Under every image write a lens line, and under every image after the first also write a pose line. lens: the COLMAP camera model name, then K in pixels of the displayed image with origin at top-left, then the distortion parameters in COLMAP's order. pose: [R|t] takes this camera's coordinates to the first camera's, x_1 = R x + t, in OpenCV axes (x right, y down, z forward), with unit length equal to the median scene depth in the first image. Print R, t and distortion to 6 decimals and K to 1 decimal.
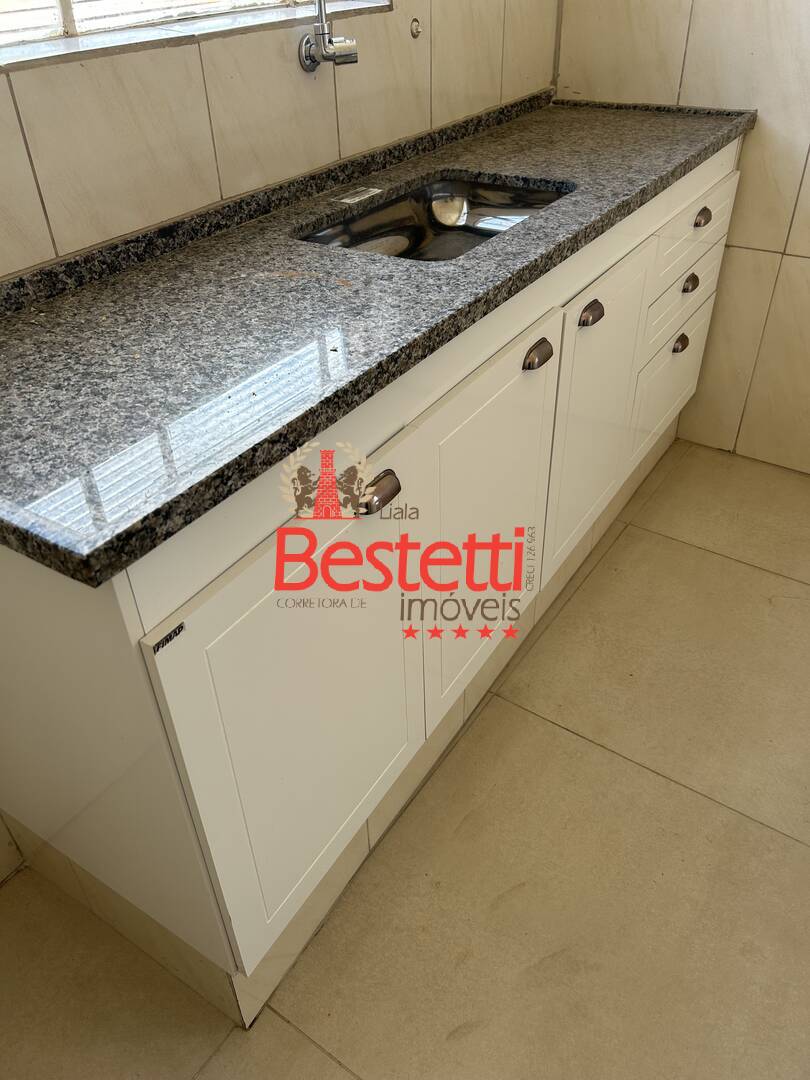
lens RADIAL K [[816.5, 0, 405.0], [0, 816.5, 540.0], [0, 0, 1]] dist [0.036891, -0.040083]
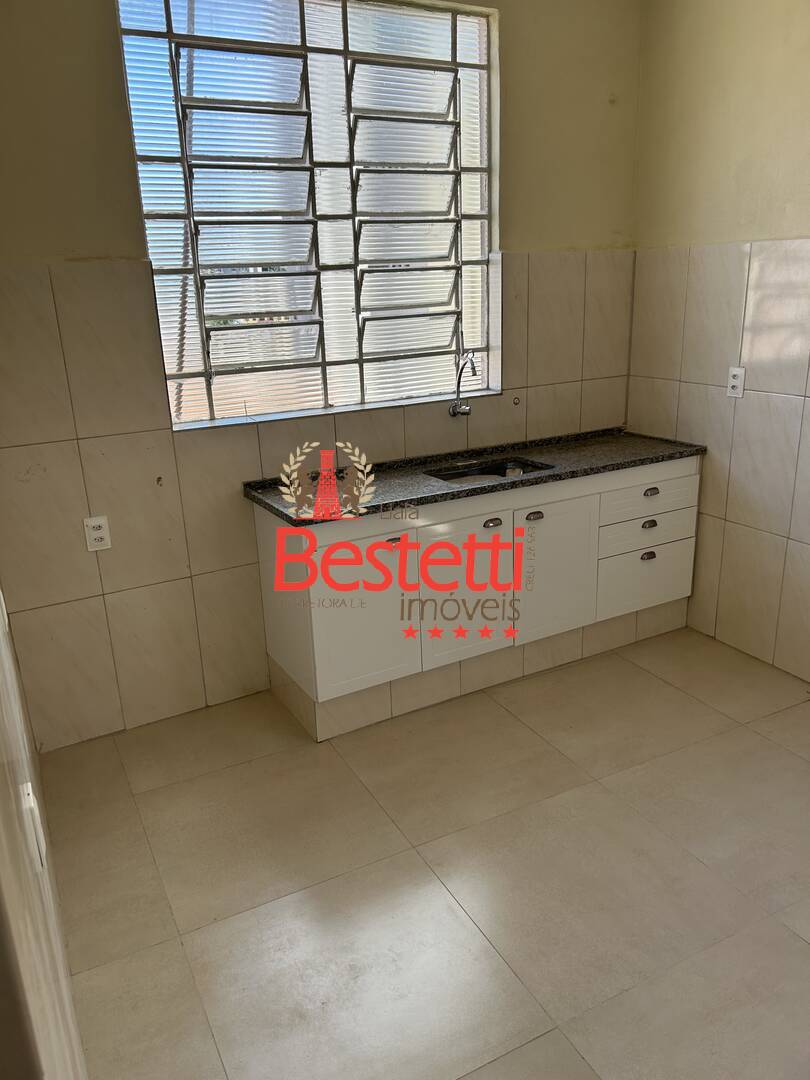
lens RADIAL K [[816.5, 0, 405.0], [0, 816.5, 540.0], [0, 0, 1]] dist [0.036891, -0.040083]
pose [[0.893357, 0.134729, -0.428674, 0.690366], [-0.262782, 0.930496, -0.255191, 0.371032], [0.364498, 0.340624, 0.866670, -0.877038]]
